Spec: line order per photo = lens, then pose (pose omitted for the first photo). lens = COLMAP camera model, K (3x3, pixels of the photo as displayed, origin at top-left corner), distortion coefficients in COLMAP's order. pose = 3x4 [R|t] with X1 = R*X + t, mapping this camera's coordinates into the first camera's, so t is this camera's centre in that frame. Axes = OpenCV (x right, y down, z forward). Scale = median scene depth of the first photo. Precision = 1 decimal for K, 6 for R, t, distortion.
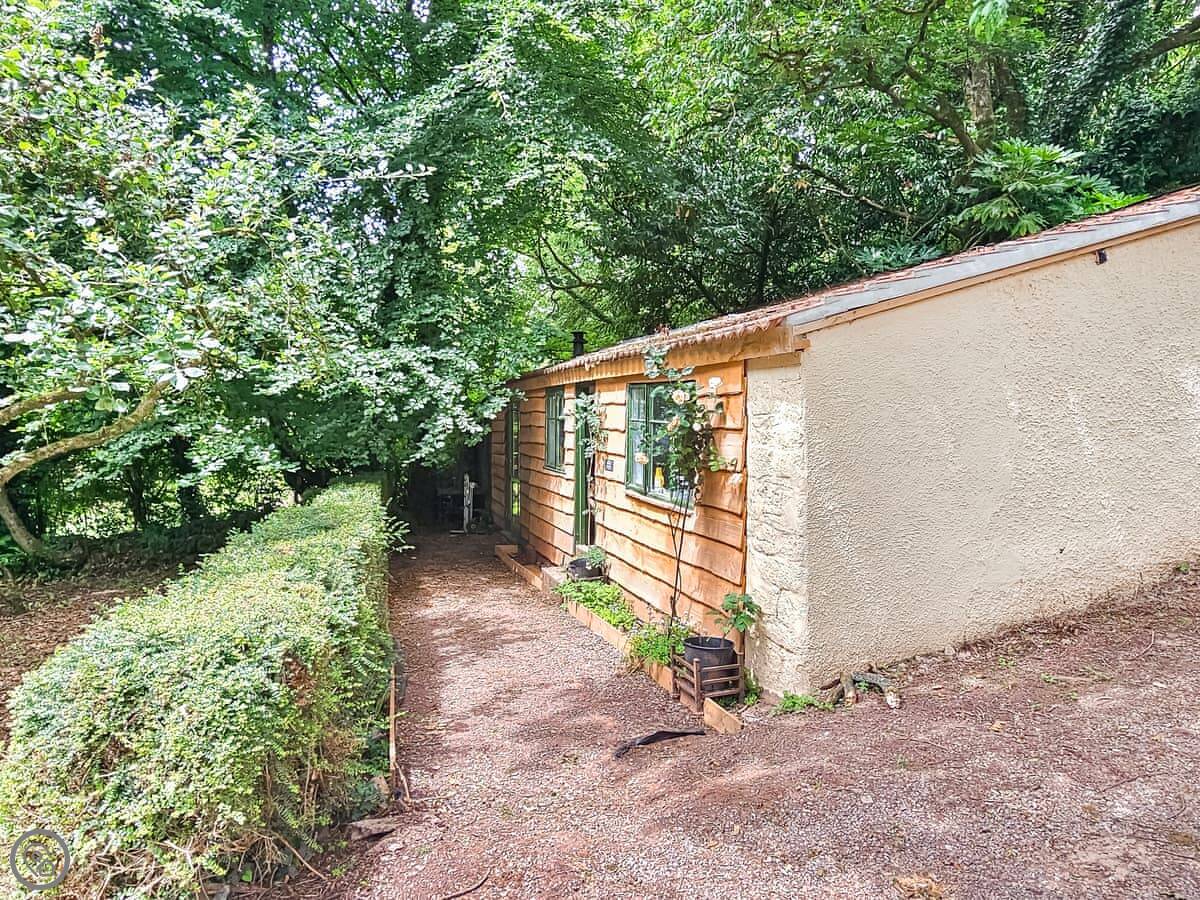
lens RADIAL K [[909.4, 0, 604.4], [0, 909.4, 445.2], [0, 0, 1]] dist [0.004672, 0.000539]
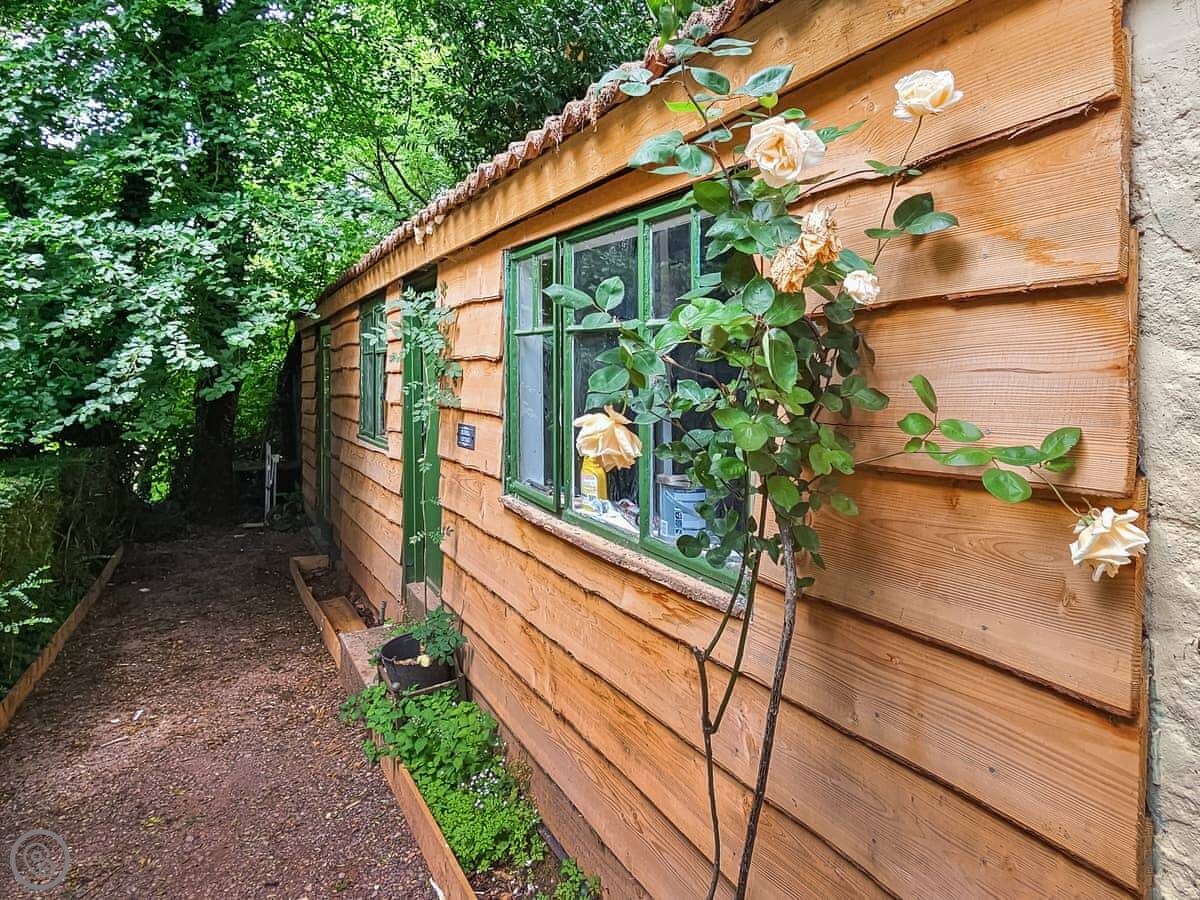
lens RADIAL K [[950.1, 0, 607.4], [0, 950.1, 446.1], [0, 0, 1]] dist [0.001465, -0.004290]
pose [[0.989135, -0.015772, 0.146164, 0.005075], [0.009032, 0.998870, 0.046663, 0.004555], [-0.146735, -0.044836, 0.988159, 0.479491]]
